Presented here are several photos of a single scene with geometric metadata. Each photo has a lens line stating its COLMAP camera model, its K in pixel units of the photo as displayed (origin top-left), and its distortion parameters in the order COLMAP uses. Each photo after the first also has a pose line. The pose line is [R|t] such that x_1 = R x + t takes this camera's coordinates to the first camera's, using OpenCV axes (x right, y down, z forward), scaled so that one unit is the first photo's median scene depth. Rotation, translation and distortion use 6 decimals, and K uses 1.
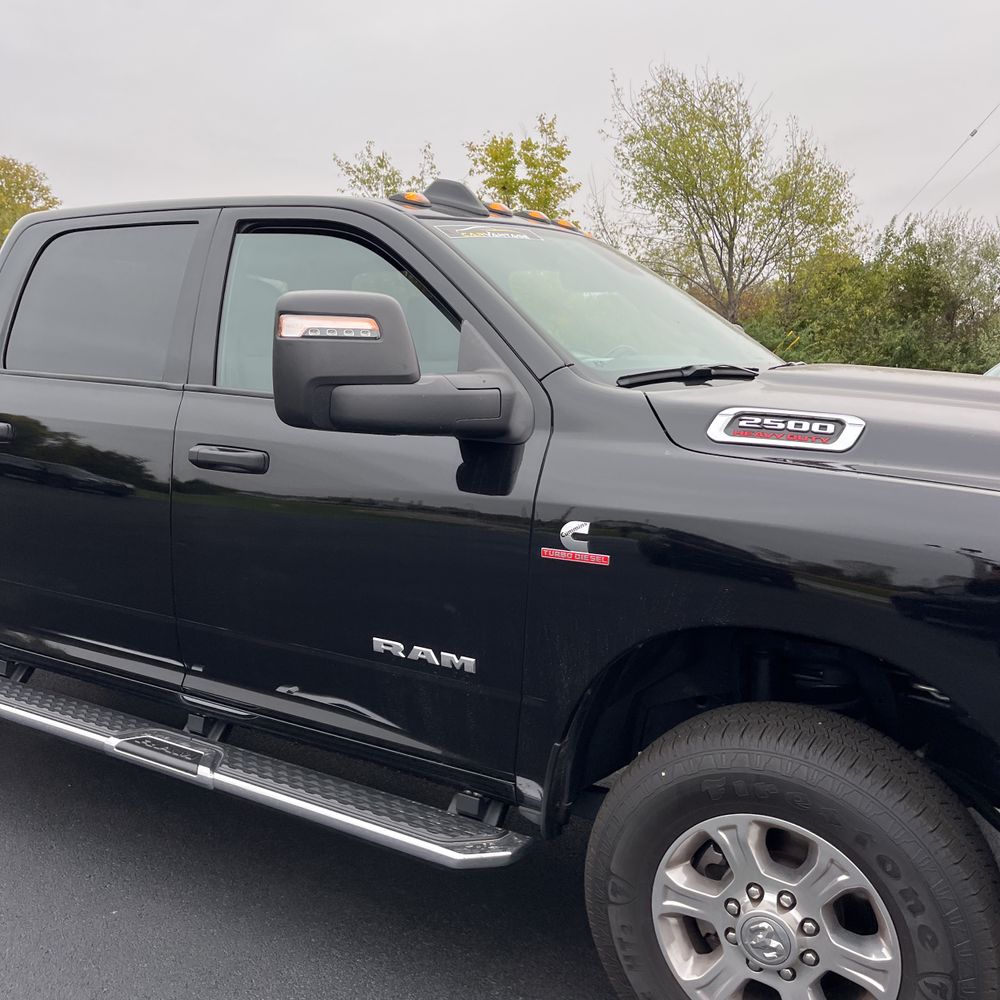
lens RADIAL K [[1009.3, 0, 495.6], [0, 1009.3, 500.0], [0, 0, 1]] dist [0.069463, -0.057175]
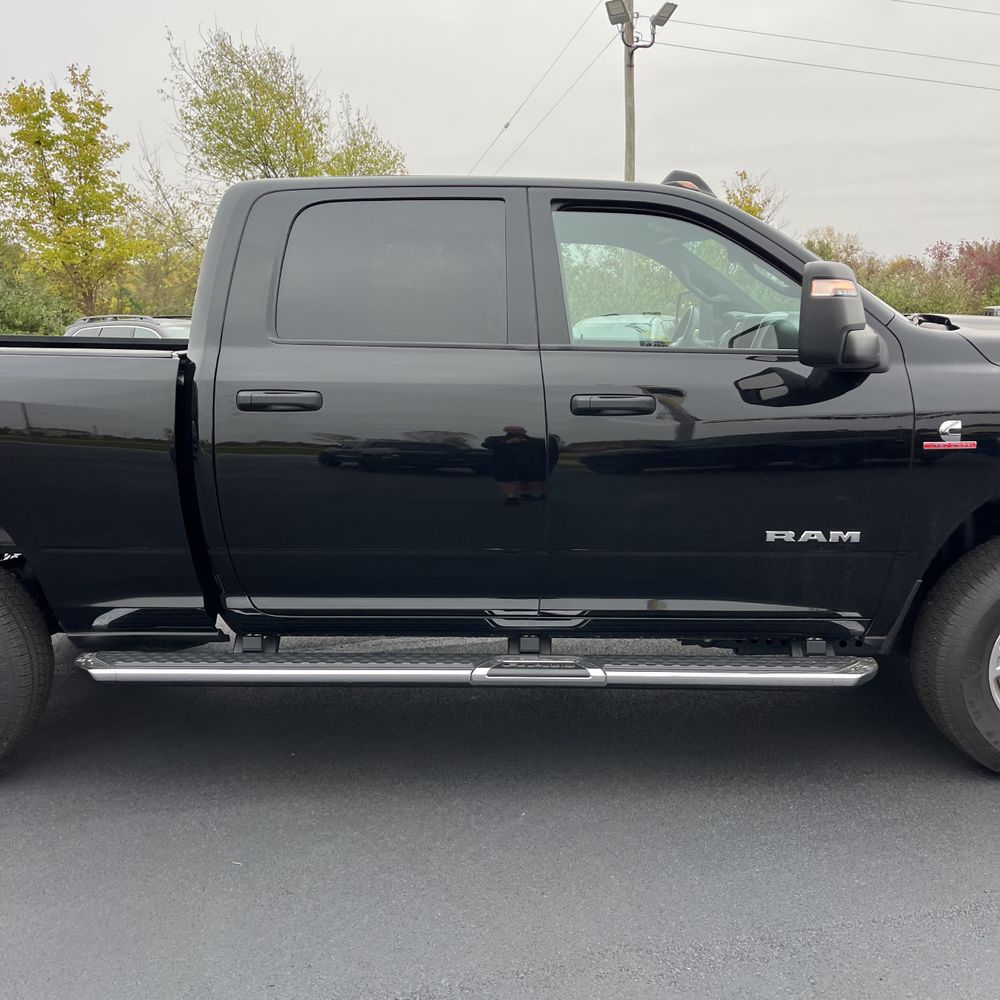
lens RADIAL K [[1009.5, 0, 517.9], [0, 1009.5, 502.6], [0, 0, 1]] dist [0.044244, -0.034594]
pose [[0.864303, -0.111263, 0.490511, -0.886807], [0.095960, 0.993790, 0.056336, -0.003292], [-0.493733, -0.001622, 0.869612, 0.026032]]
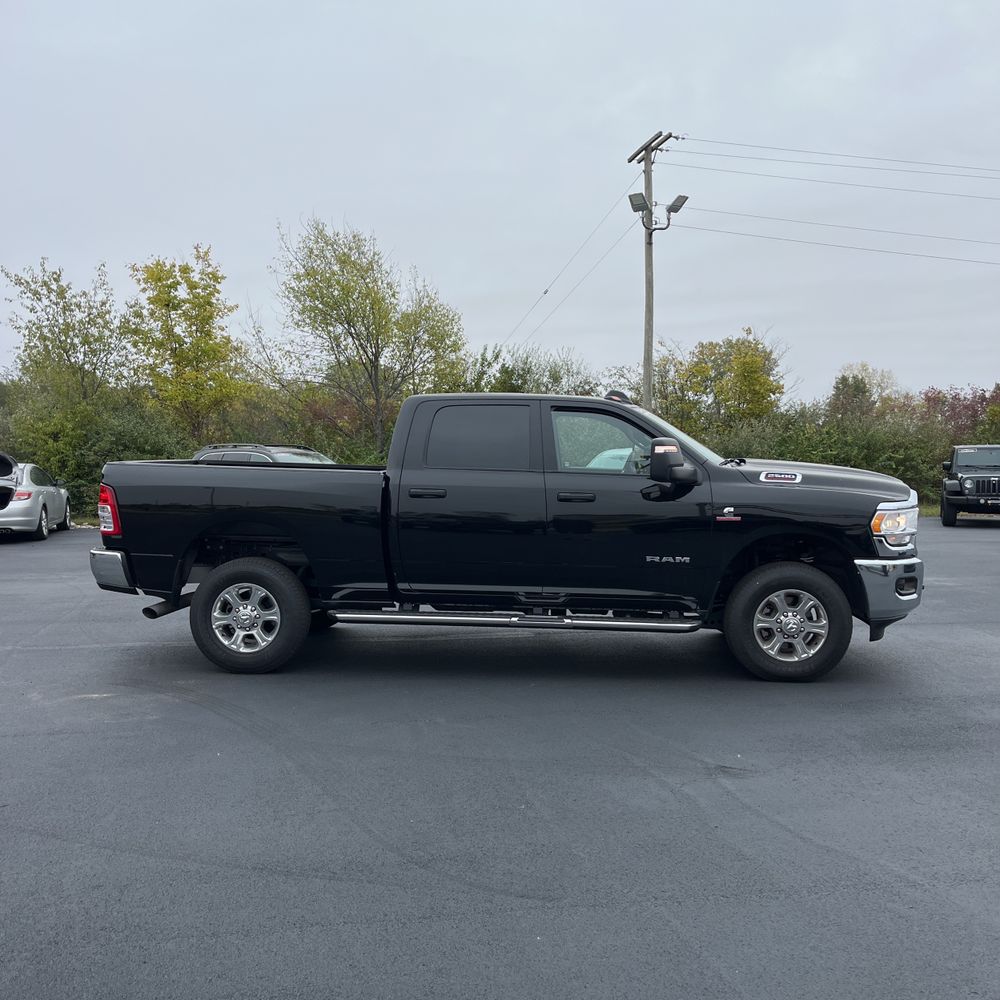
lens RADIAL K [[1009.3, 0, 495.6], [0, 1009.3, 500.0], [0, 0, 1]] dist [0.069463, -0.057175]
pose [[0.893779, -0.033422, 0.447261, -1.514843], [0.074257, 0.994484, -0.074077, 0.135257], [-0.442318, 0.099421, 0.891331, -1.162134]]
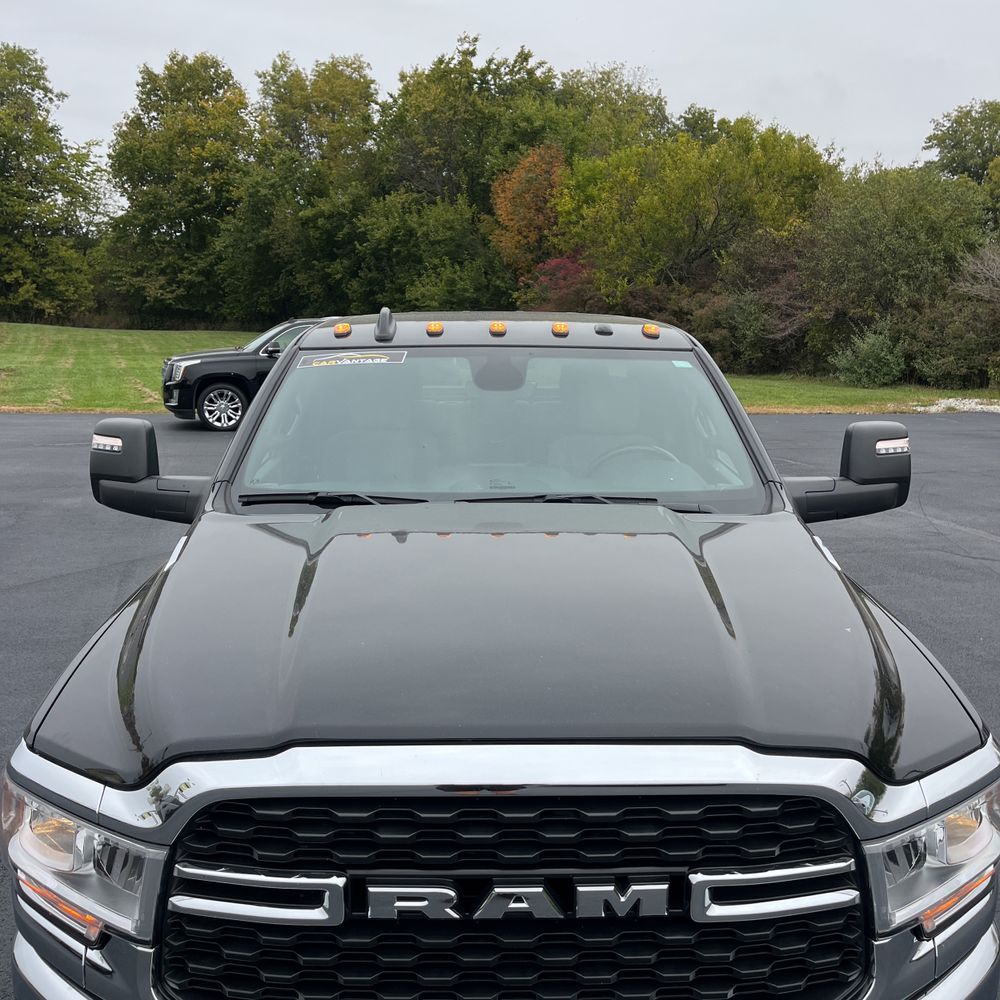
lens RADIAL K [[1009.3, 0, 495.6], [0, 1009.3, 500.0], [0, 0, 1]] dist [0.069463, -0.057175]
pose [[0.528747, 0.148309, -0.835722, 1.103195], [-0.122580, 0.987637, 0.097714, -0.227118], [0.839882, 0.050776, 0.540389, 0.469800]]
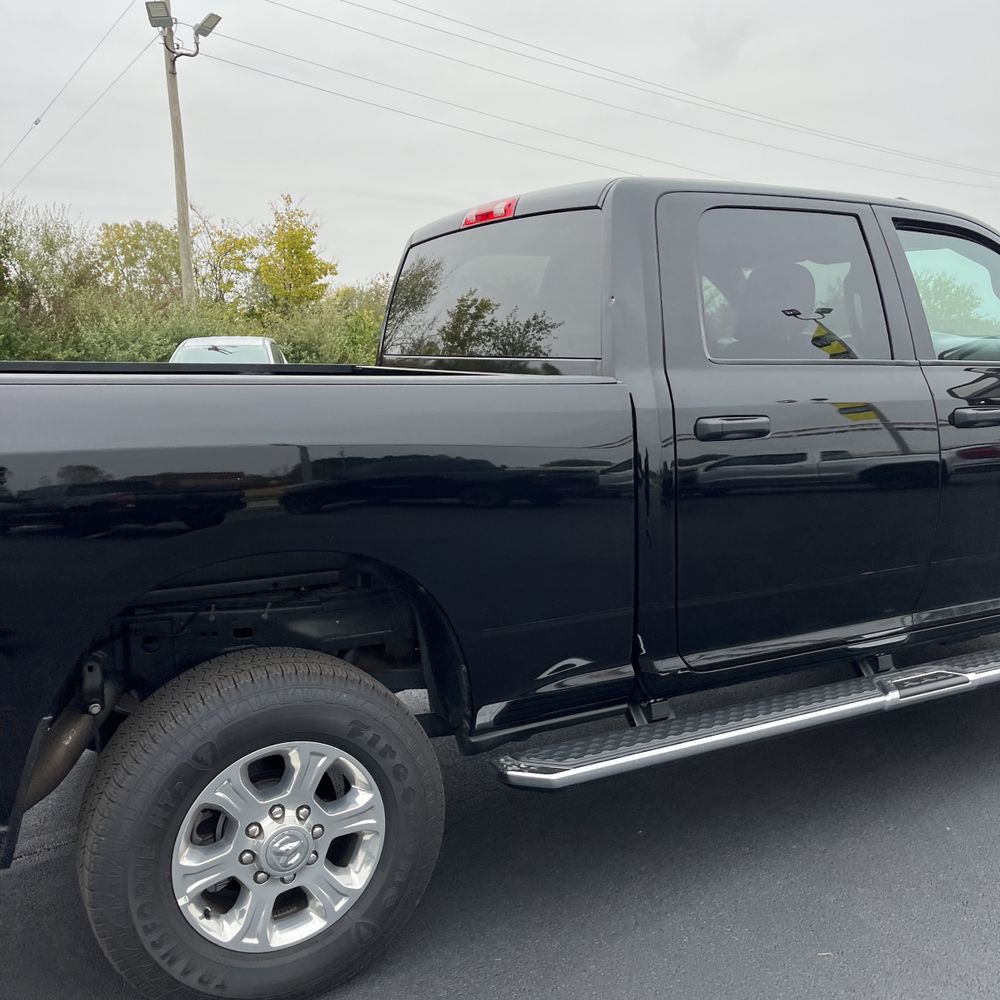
lens RADIAL K [[1009.5, 0, 517.9], [0, 1009.5, 502.6], [0, 0, 1]] dist [0.044244, -0.034594]
pose [[0.495059, -0.158160, 0.854343, -1.512128], [0.145950, 0.984458, 0.097676, -0.131554], [-0.856514, 0.076336, 0.510448, 0.801298]]
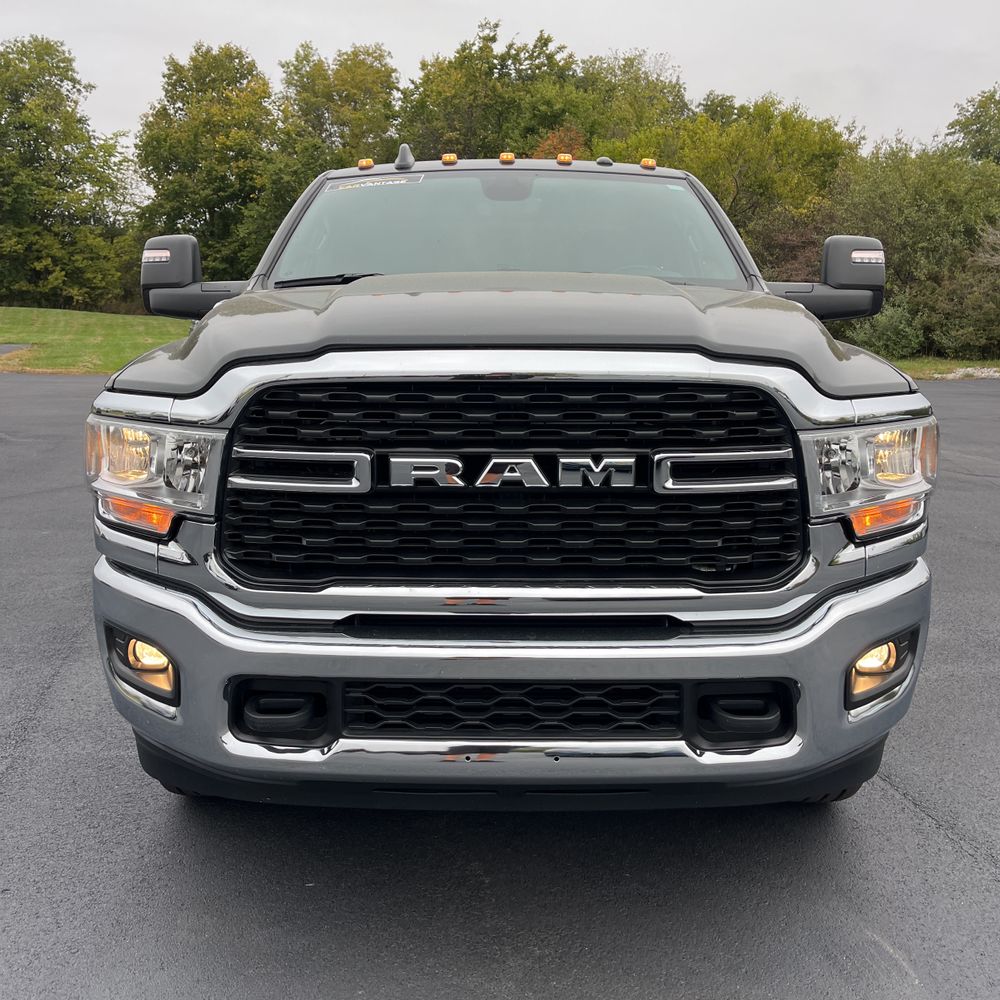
lens RADIAL K [[1011.1, 0, 486.4], [0, 1011.1, 497.1], [0, 0, 1]] dist [0.042679, 0.009284]
pose [[0.504361, 0.150009, -0.850363, 1.248387], [-0.122217, 0.987282, 0.101674, -0.004599], [0.854800, 0.052649, 0.516280, 0.428714]]
